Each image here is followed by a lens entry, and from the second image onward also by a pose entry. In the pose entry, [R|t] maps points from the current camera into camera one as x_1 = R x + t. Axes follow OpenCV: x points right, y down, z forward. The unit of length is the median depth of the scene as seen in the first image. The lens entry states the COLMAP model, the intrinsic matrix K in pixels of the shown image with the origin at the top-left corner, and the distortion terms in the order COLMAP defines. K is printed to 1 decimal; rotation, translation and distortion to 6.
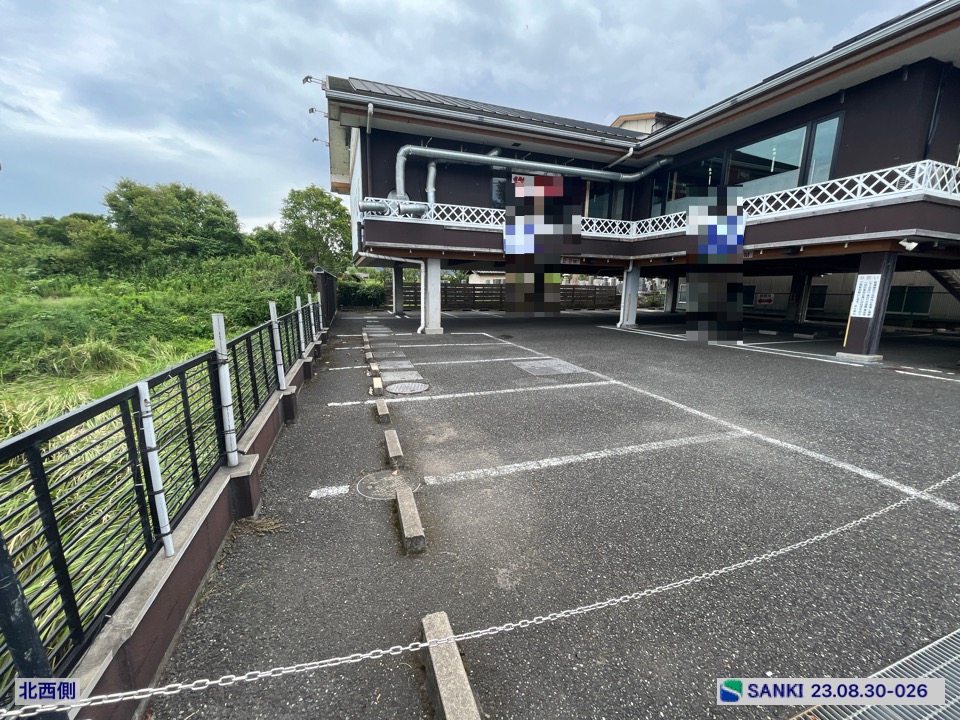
lens RADIAL K [[386.2, 0, 476.1], [0, 386.2, 360.9], [0, 0, 1]] dist [-0.002626, 0.000064]
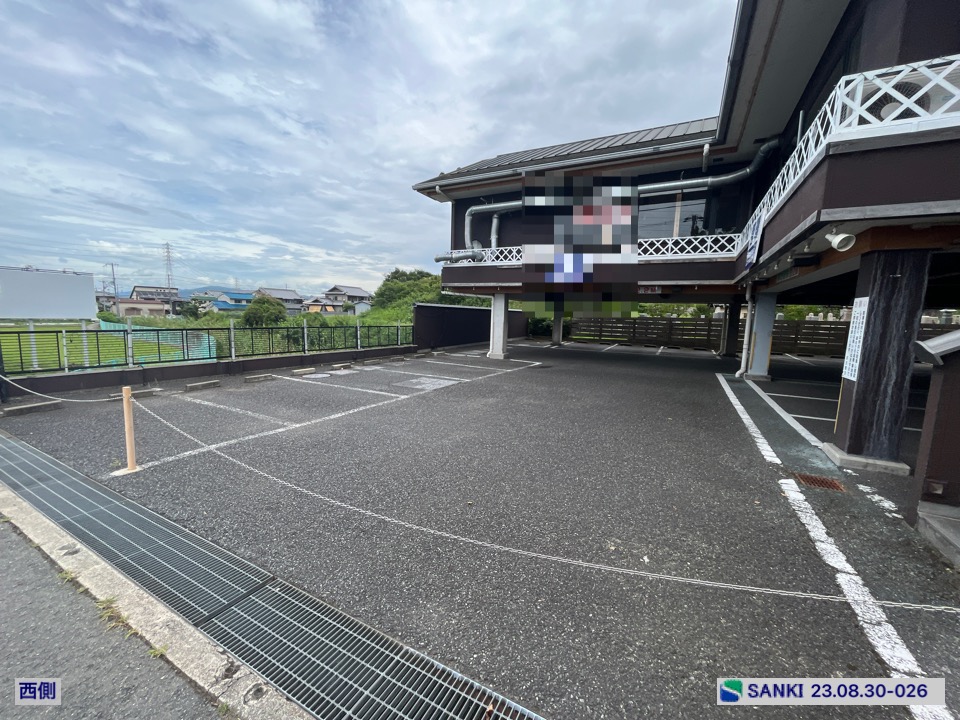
lens RADIAL K [[386.2, 0, 476.1], [0, 386.2, 360.9], [0, 0, 1]] dist [-0.002626, 0.000064]
pose [[0.668025, 0.092741, -0.738337, 0.709920], [-0.156995, 0.987435, -0.018014, -0.033591], [0.727389, 0.127949, 0.674191, 0.192635]]
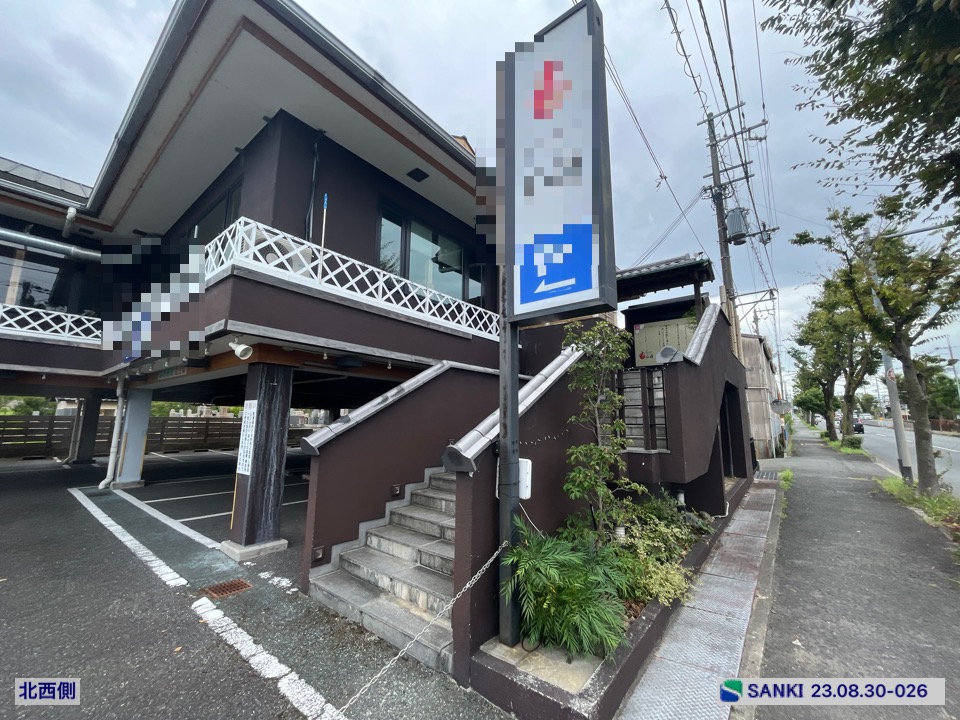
lens RADIAL K [[385.5, 0, 476.2], [0, 385.5, 361.0], [0, 0, 1]] dist [-0.001461, -0.000365]
pose [[0.854254, 0.073610, 0.514619, 0.671759], [0.101422, 0.947303, -0.303860, -0.043323], [-0.509867, 0.311767, 0.801771, 0.216212]]
